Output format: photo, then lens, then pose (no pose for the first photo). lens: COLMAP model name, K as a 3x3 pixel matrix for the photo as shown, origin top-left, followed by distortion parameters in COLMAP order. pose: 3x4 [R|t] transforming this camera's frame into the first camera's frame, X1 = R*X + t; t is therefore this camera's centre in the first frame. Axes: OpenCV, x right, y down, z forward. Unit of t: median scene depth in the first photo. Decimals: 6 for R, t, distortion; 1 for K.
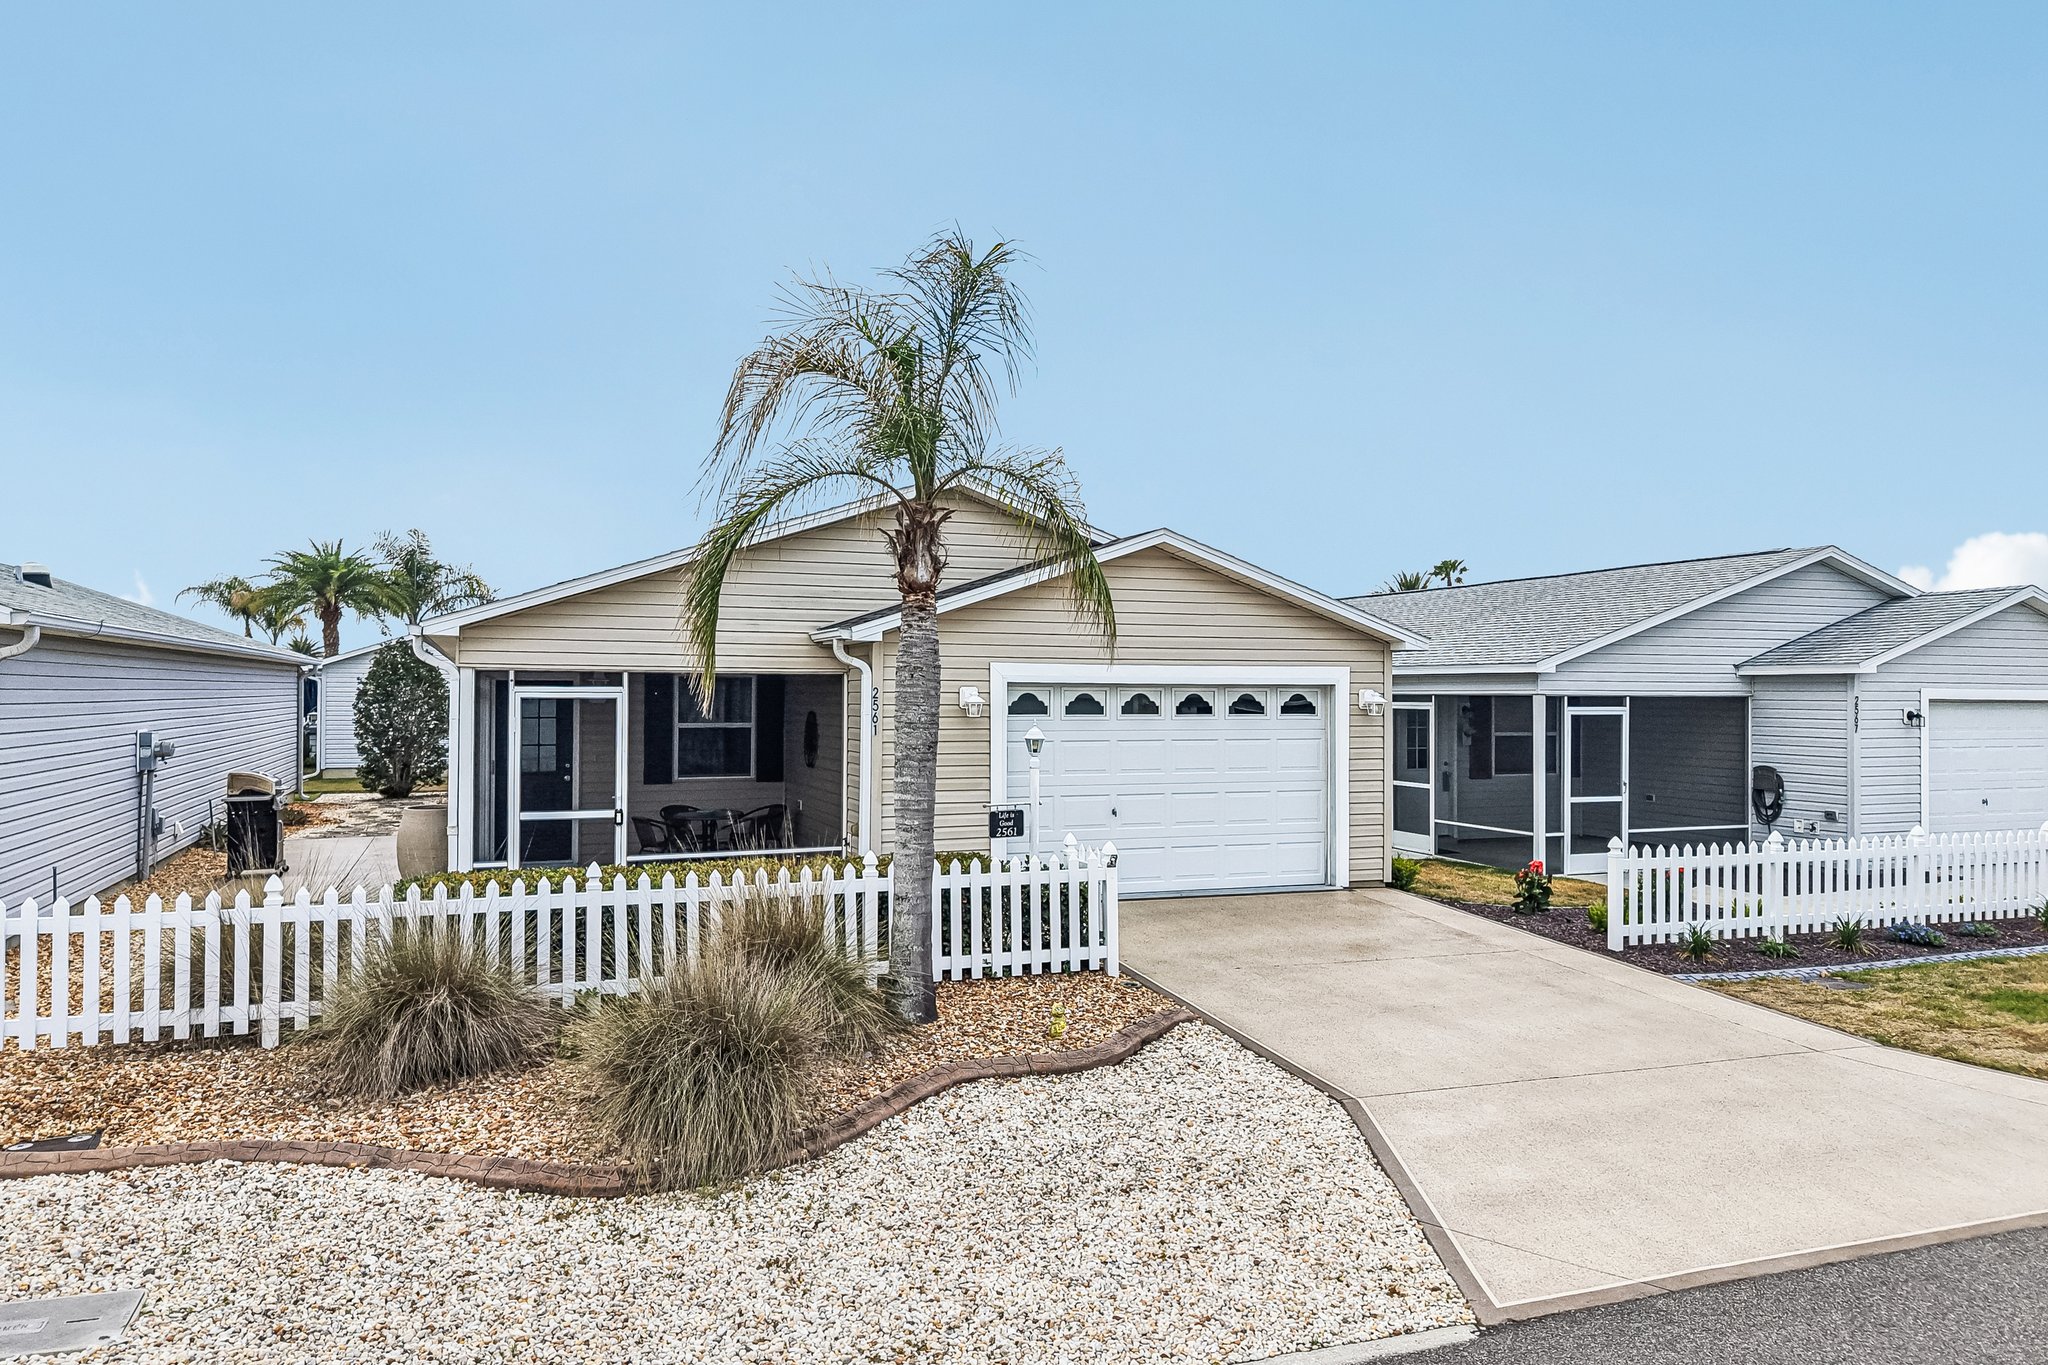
lens RADIAL K [[1386.8, 0, 1018.0], [0, 1386.8, 681.4], [0, 0, 1]] dist [0.028546, -0.024537]
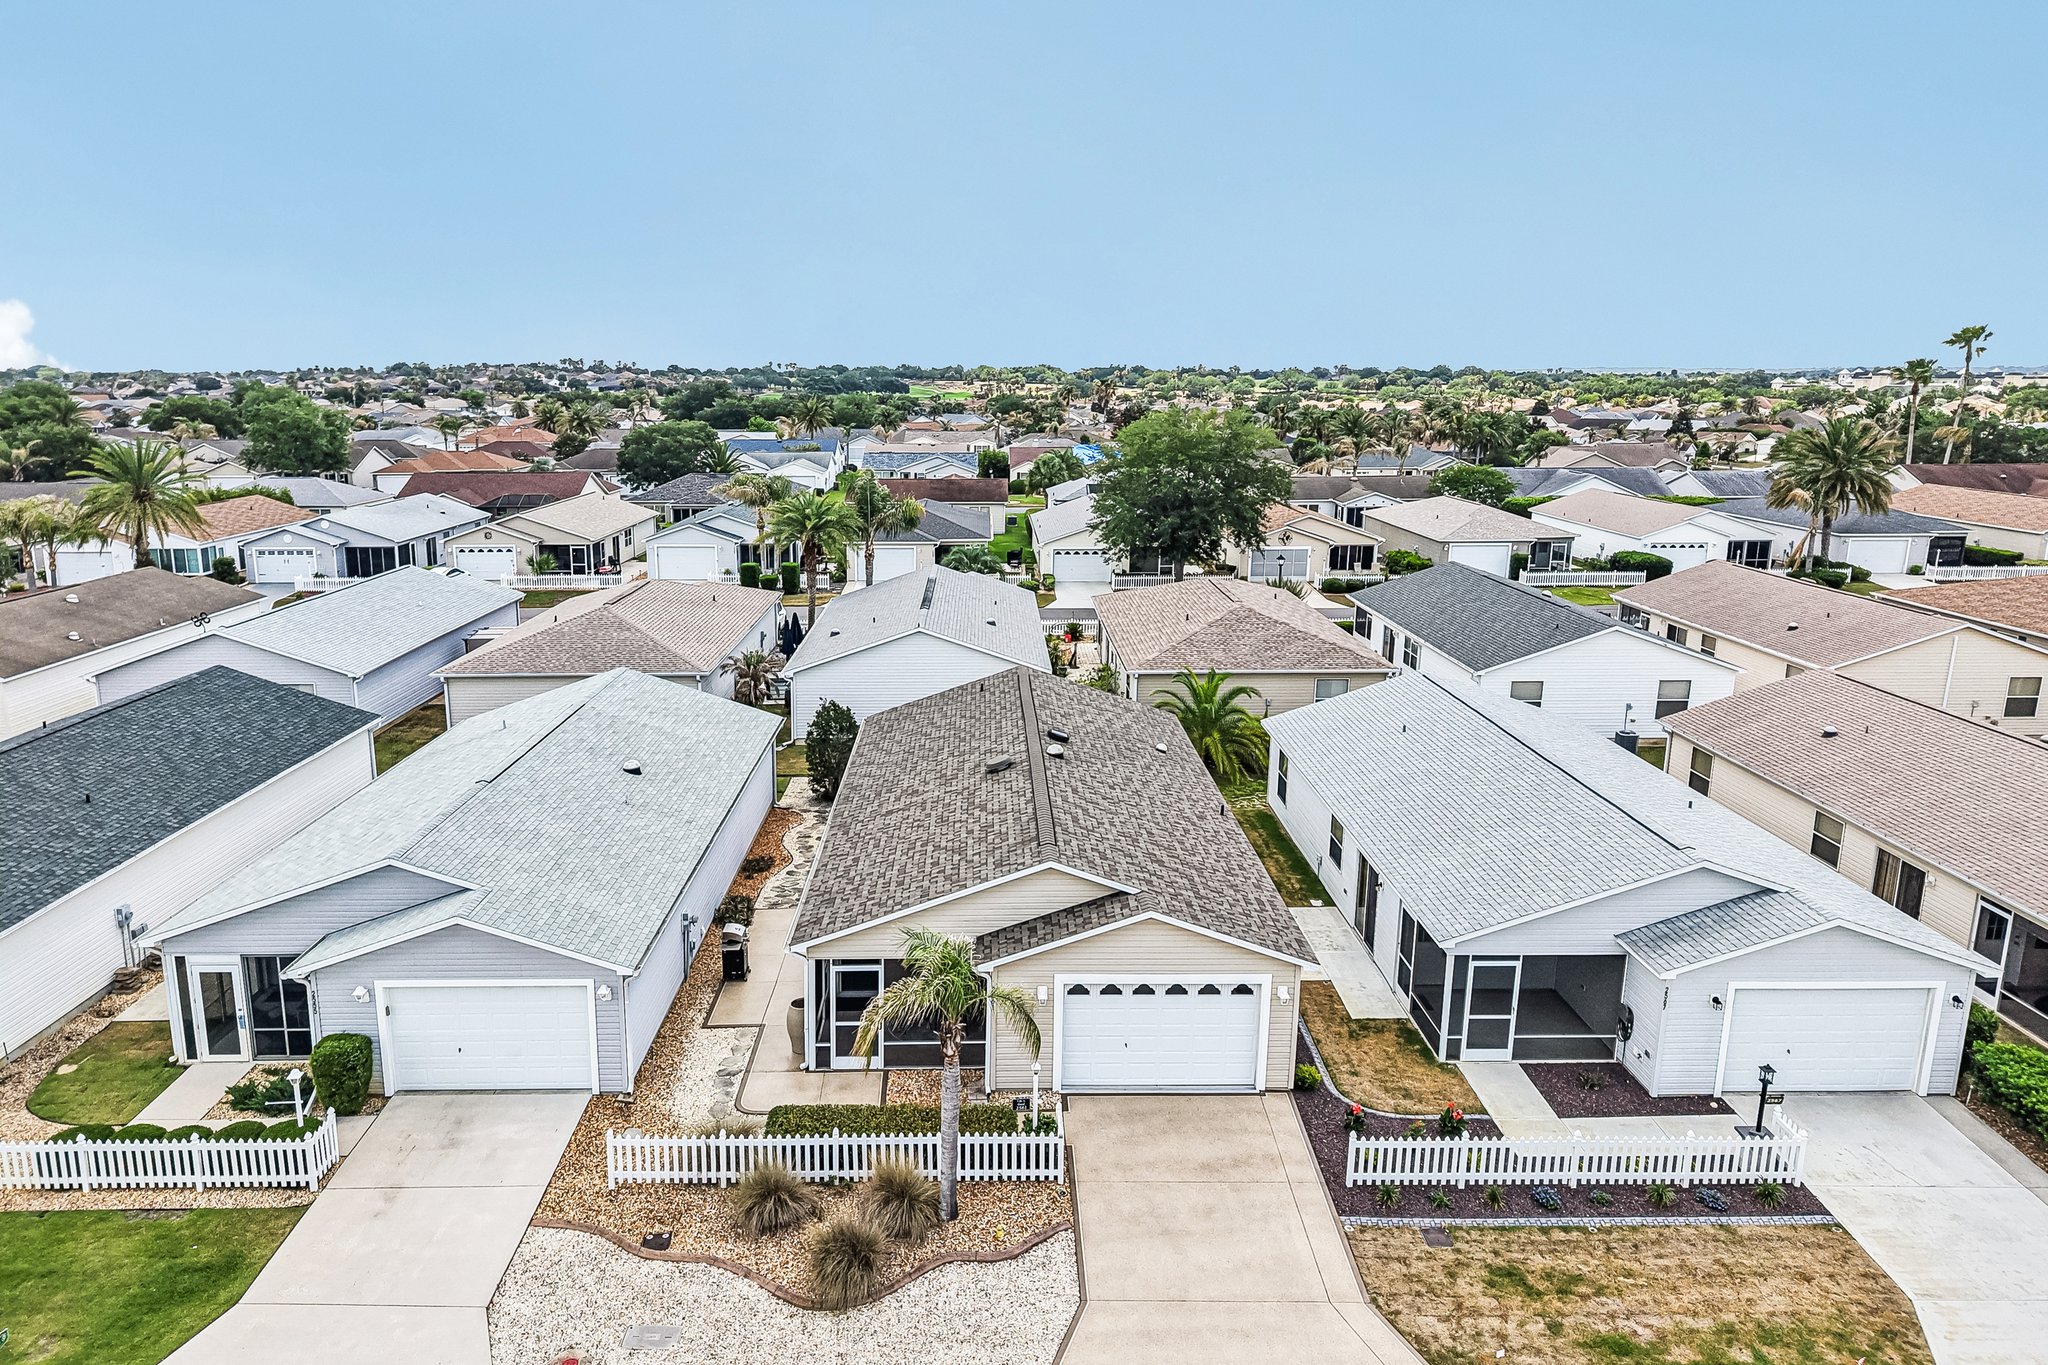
lens RADIAL K [[1379.3, 0, 989.0], [0, 1379.3, 688.6], [0, 0, 1]] dist [0.025341, -0.022370]
pose [[0.936925, 0.069525, -0.342547, 0.587803], [0.011645, 0.973265, 0.229391, -0.941640], [0.349338, -0.218911, 0.911066, -0.778837]]
